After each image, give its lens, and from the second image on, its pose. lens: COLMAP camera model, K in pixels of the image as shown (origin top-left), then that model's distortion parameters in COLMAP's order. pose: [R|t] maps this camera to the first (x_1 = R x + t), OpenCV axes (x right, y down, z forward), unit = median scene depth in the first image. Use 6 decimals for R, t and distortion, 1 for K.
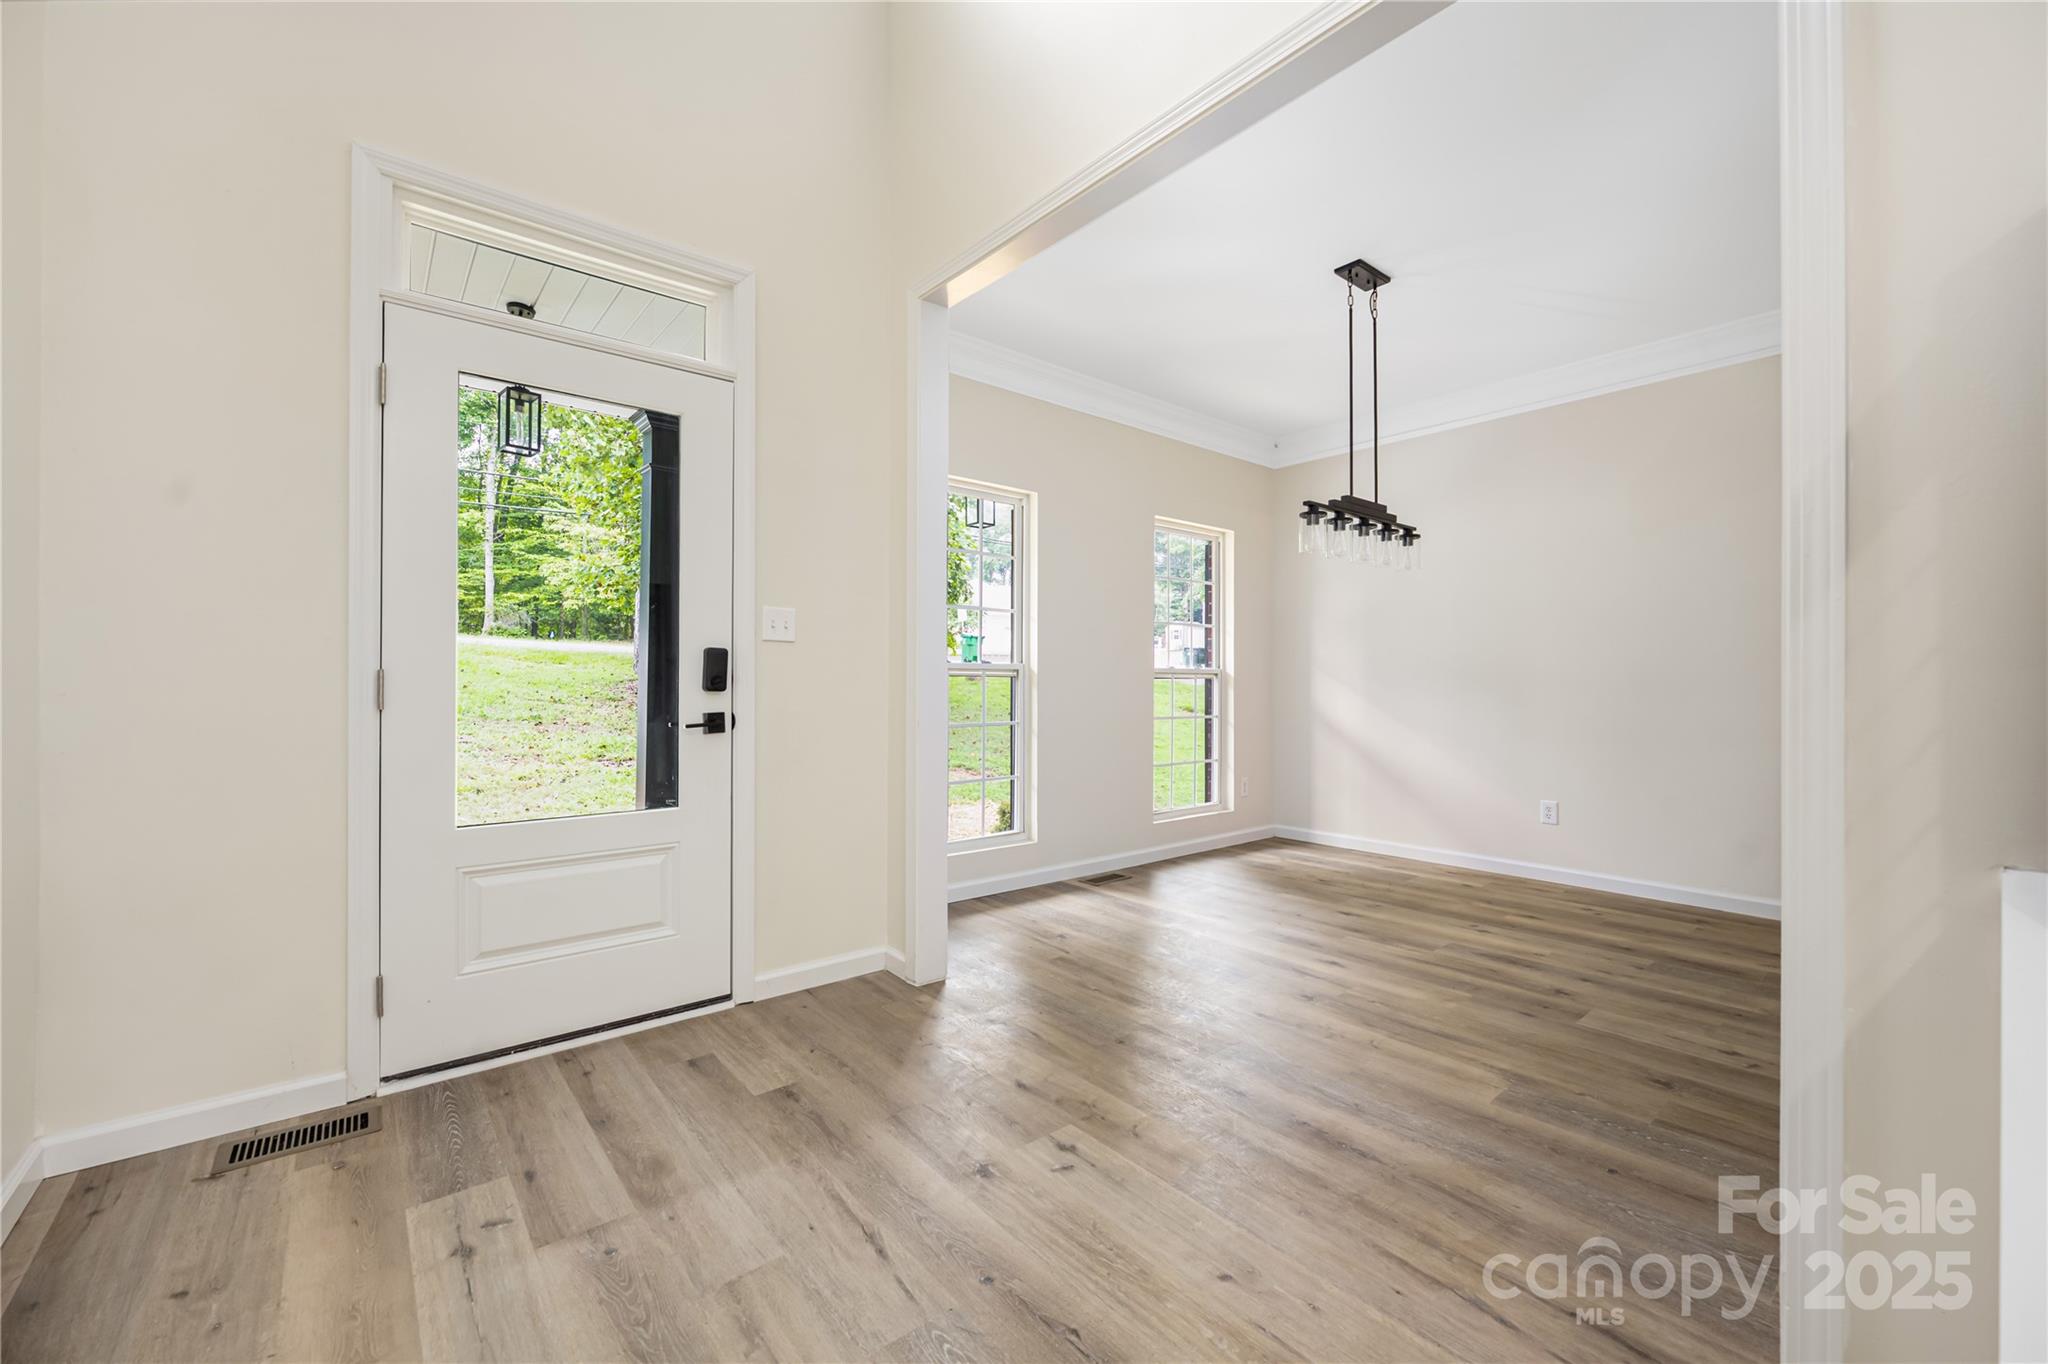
lens RADIAL K [[819.6, 0, 1027.1], [0, 819.6, 684.7], [0, 0, 1]] dist [-0.004256, -0.000092]
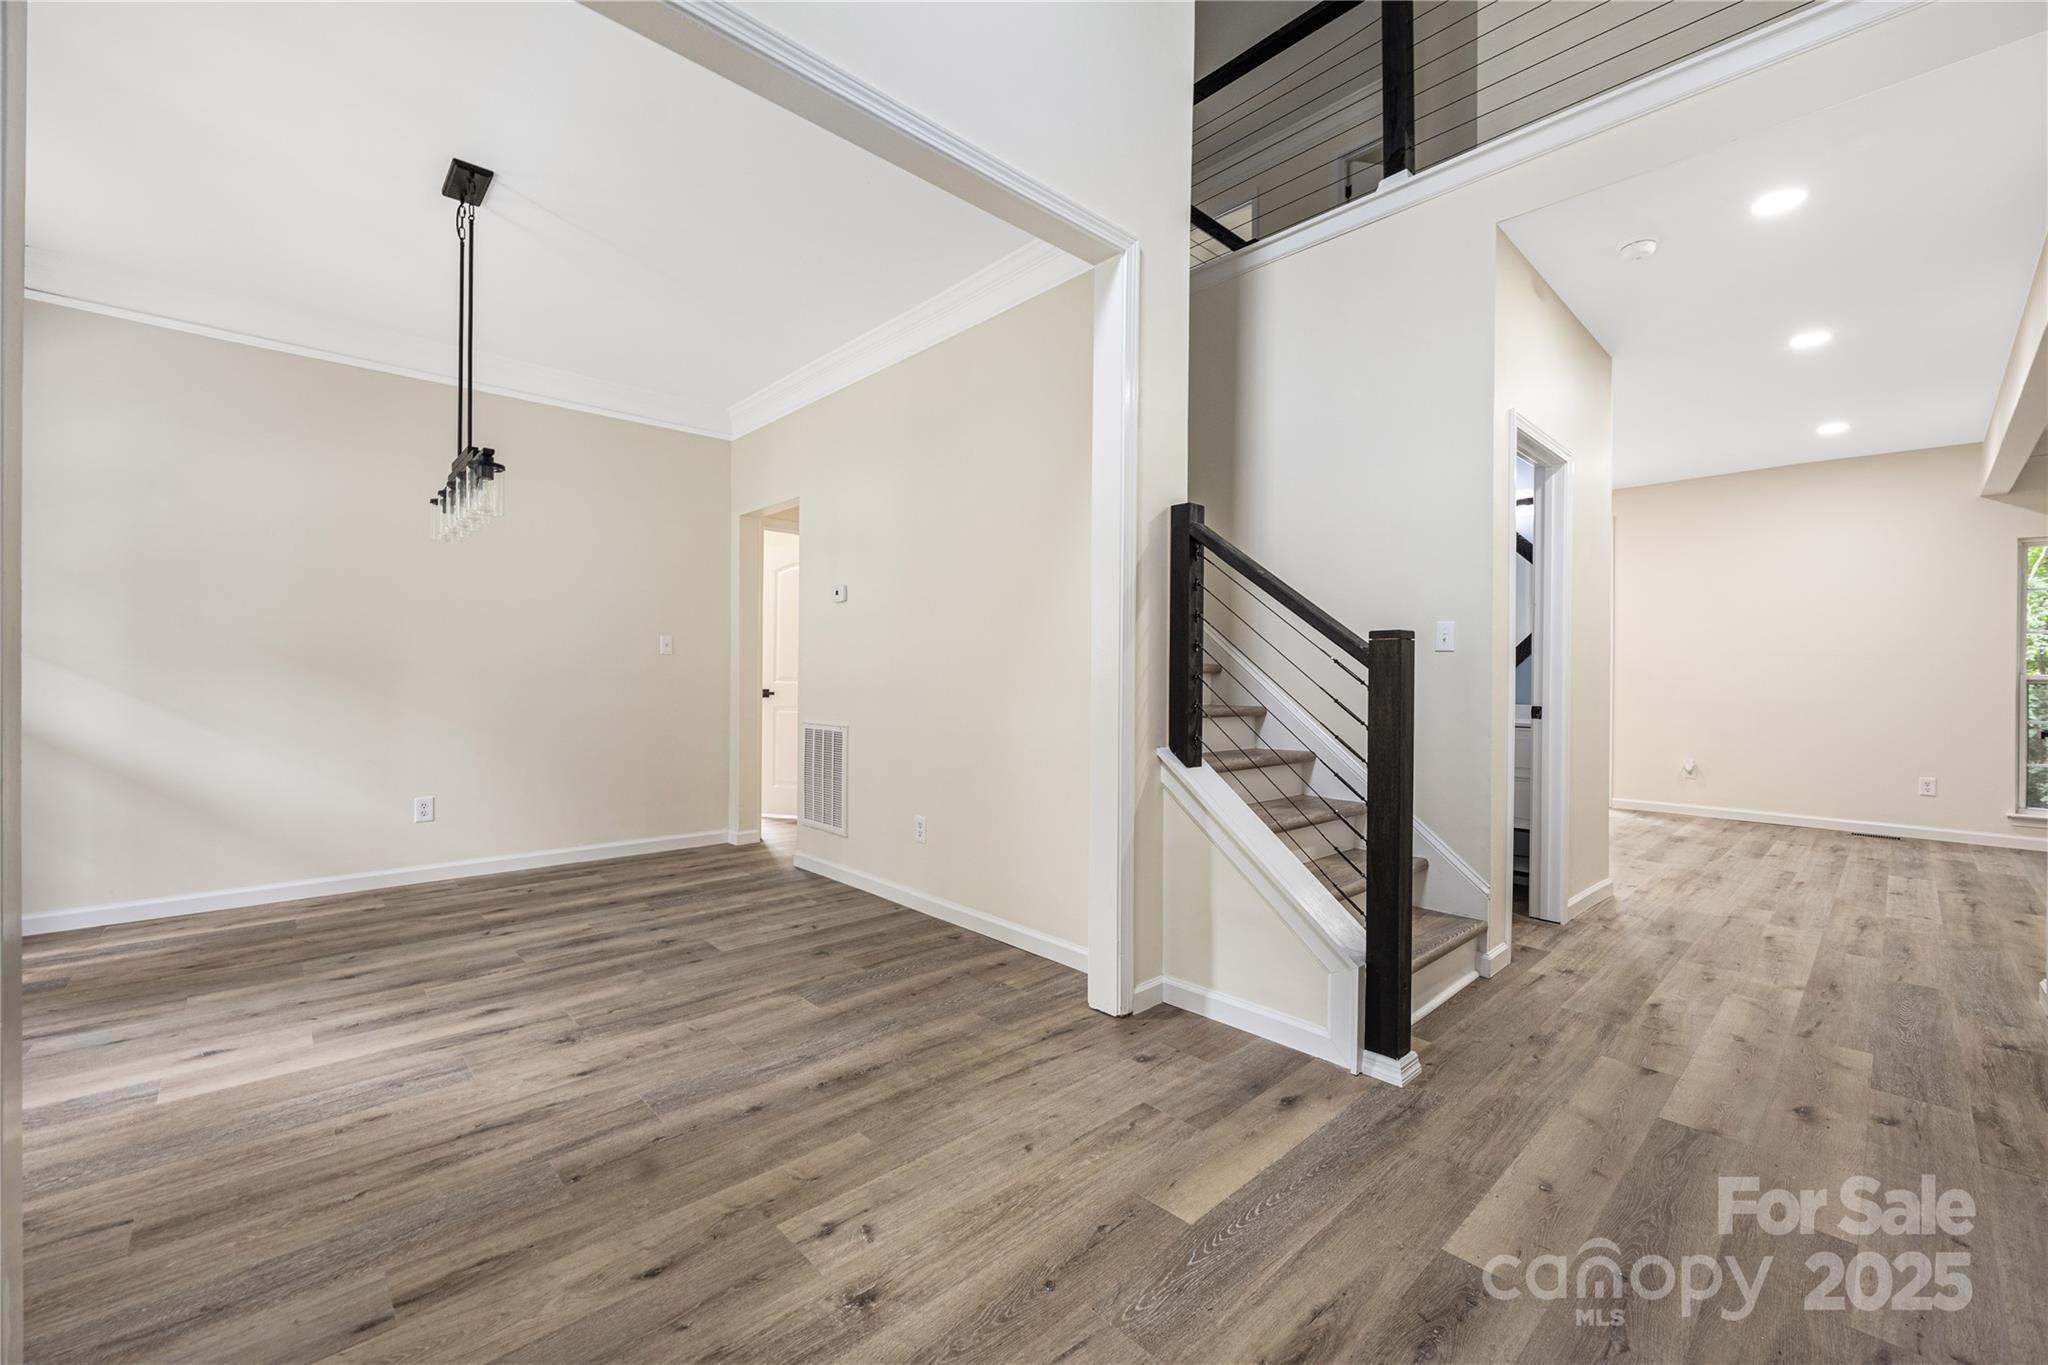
lens RADIAL K [[819.6, 0, 1026.9], [0, 819.6, 675.5], [0, 0, 1]] dist [-0.004256, -0.000092]
pose [[-0.051635, -0.001561, 0.998665, -0.522886], [-0.004234, 0.999990, 0.001344, -0.003352], [-0.998657, -0.004159, -0.051641, 0.549460]]
